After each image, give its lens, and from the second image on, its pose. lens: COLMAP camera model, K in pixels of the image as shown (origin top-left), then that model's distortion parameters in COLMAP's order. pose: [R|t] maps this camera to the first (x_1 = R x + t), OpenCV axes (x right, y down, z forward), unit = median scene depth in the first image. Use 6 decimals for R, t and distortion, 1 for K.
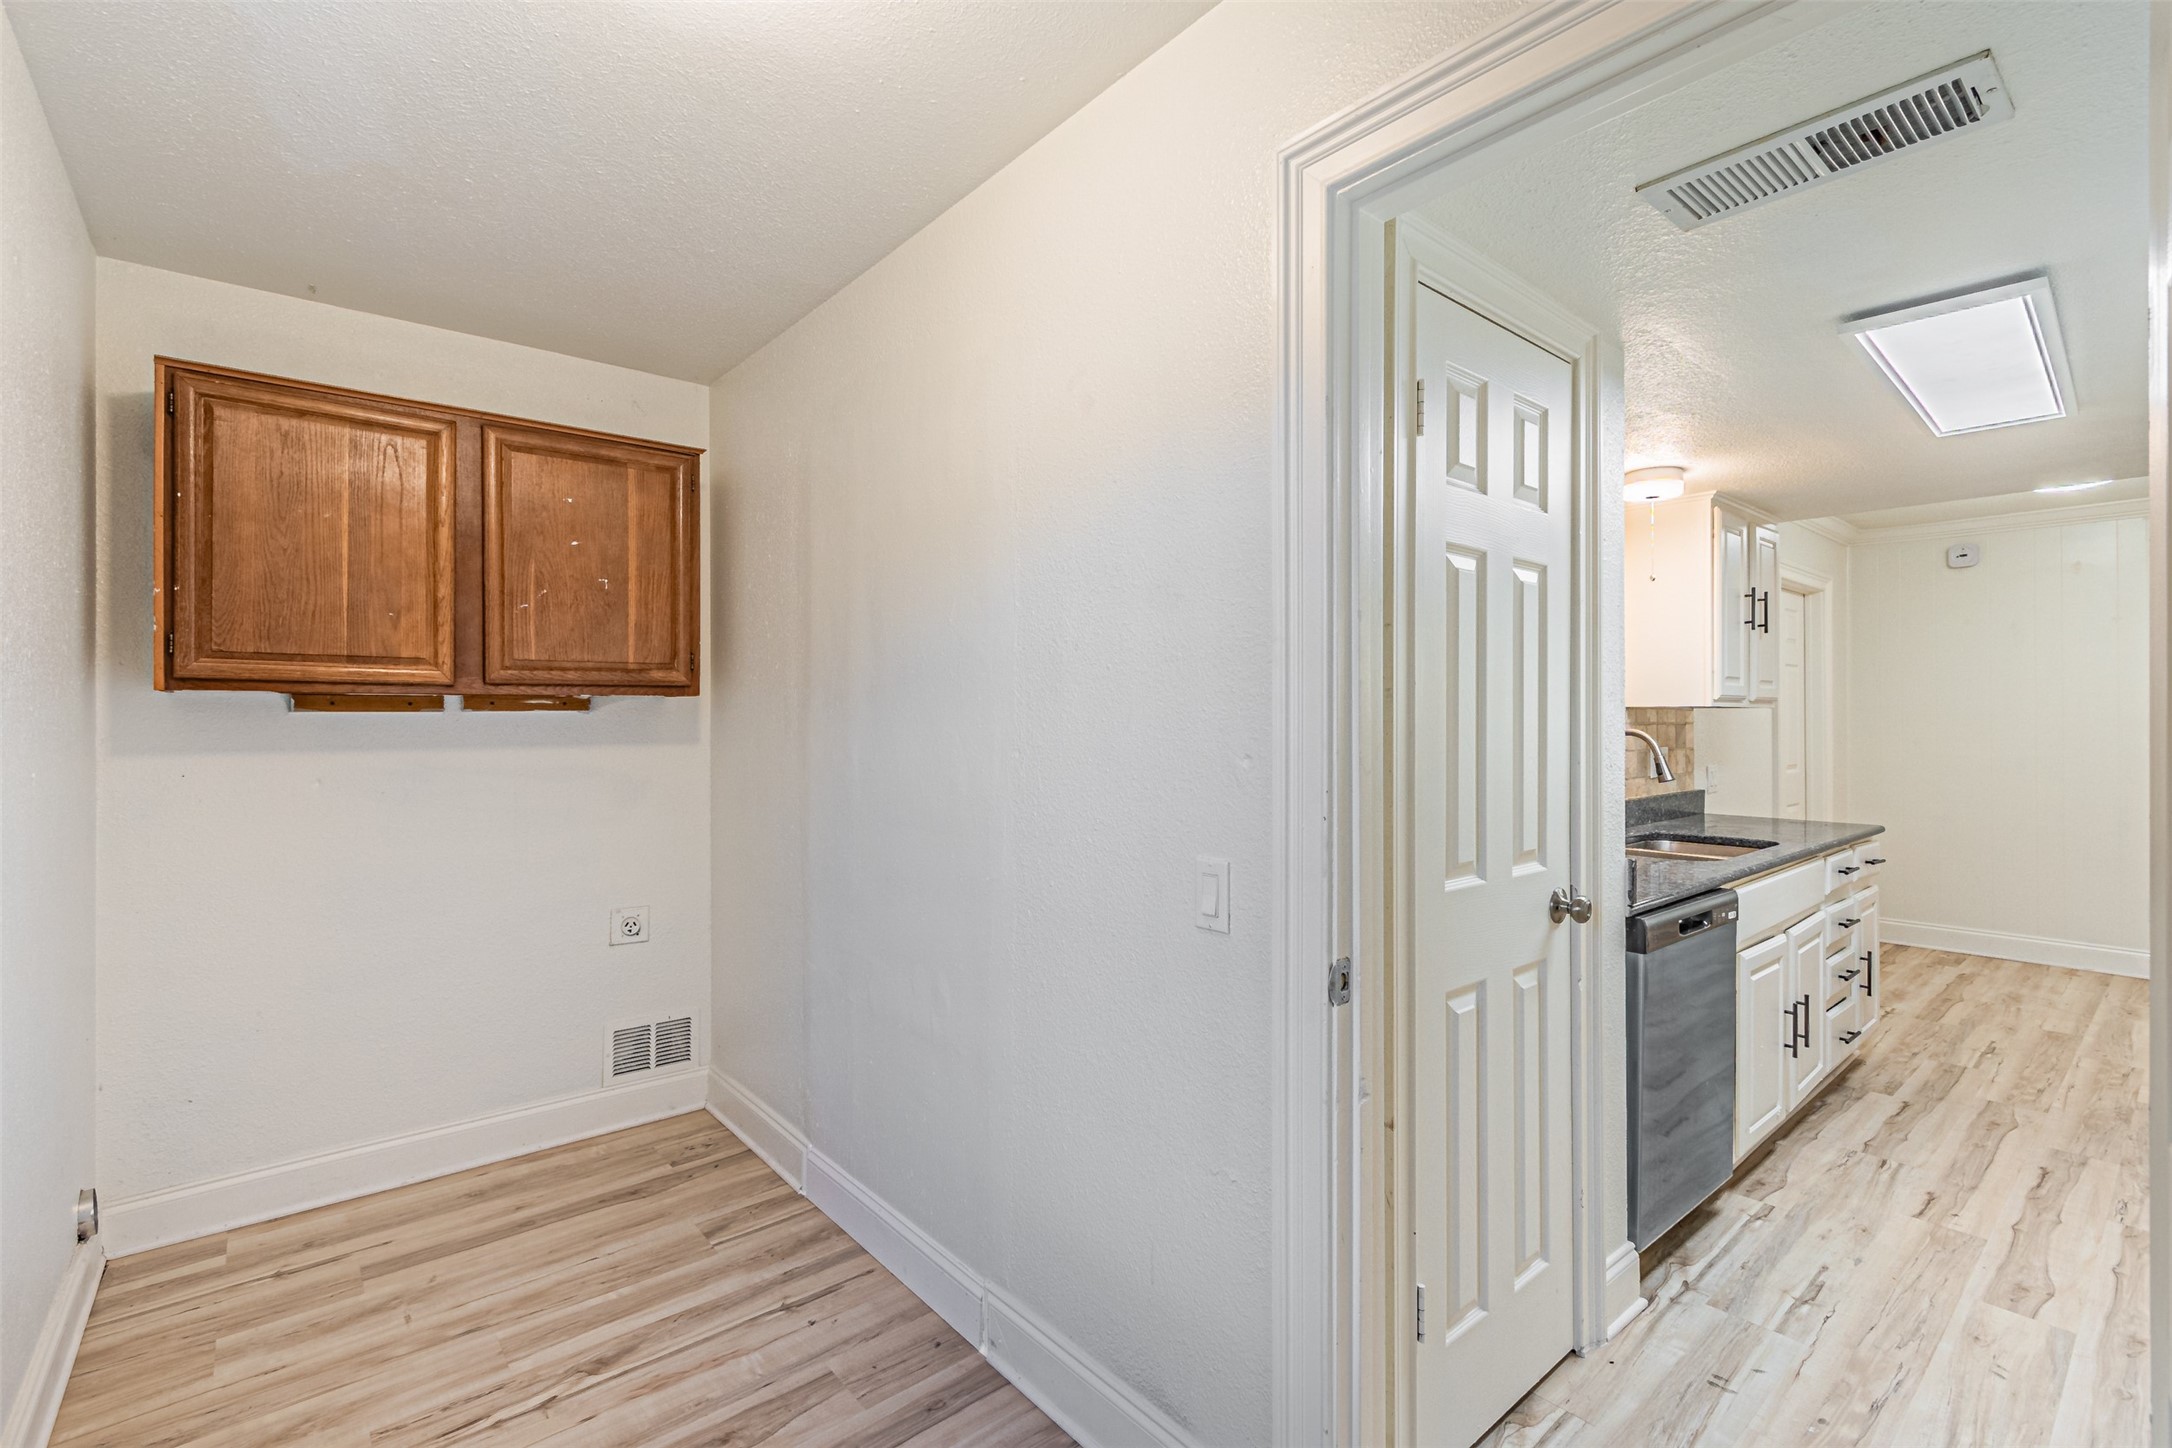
lens RADIAL K [[956.5, 0, 1080.0], [0, 956.5, 722.1], [0, 0, 1]] dist [0.005883, -0.001610]
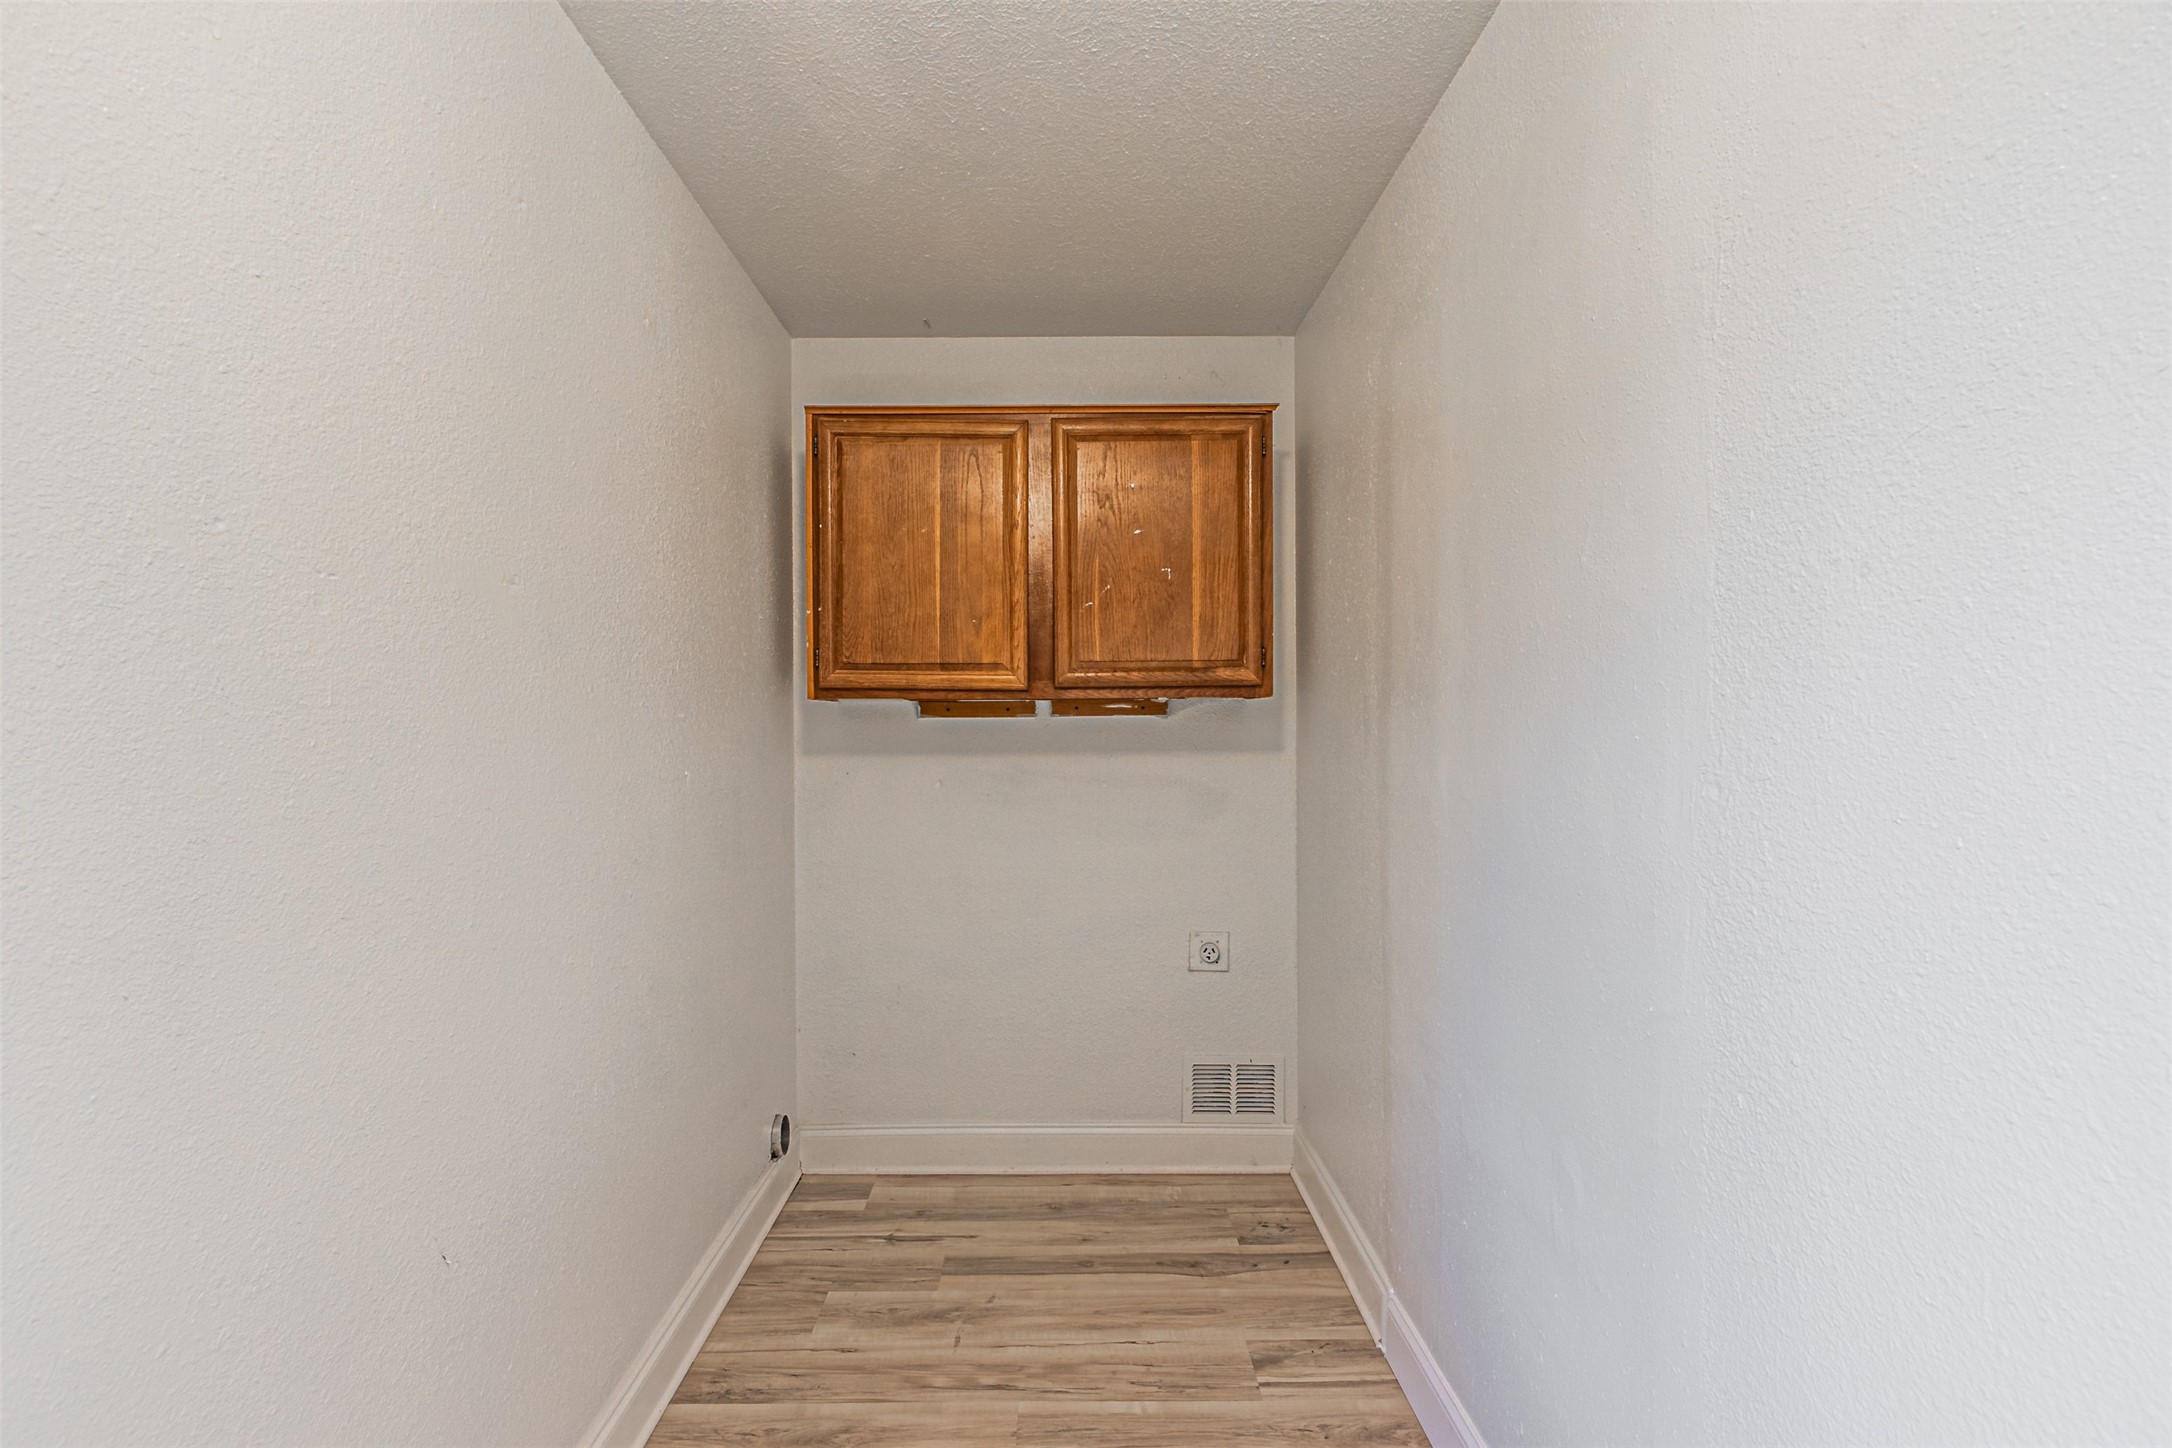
lens RADIAL K [[956.5, 0, 1050.2], [0, 956.5, 728.3], [0, 0, 1]] dist [0.005883, -0.001610]
pose [[0.768004, 0.002505, -0.640441, -0.006362], [-0.001167, 0.999996, 0.002512, -0.001393], [0.640444, -0.001182, 0.768004, 0.260689]]
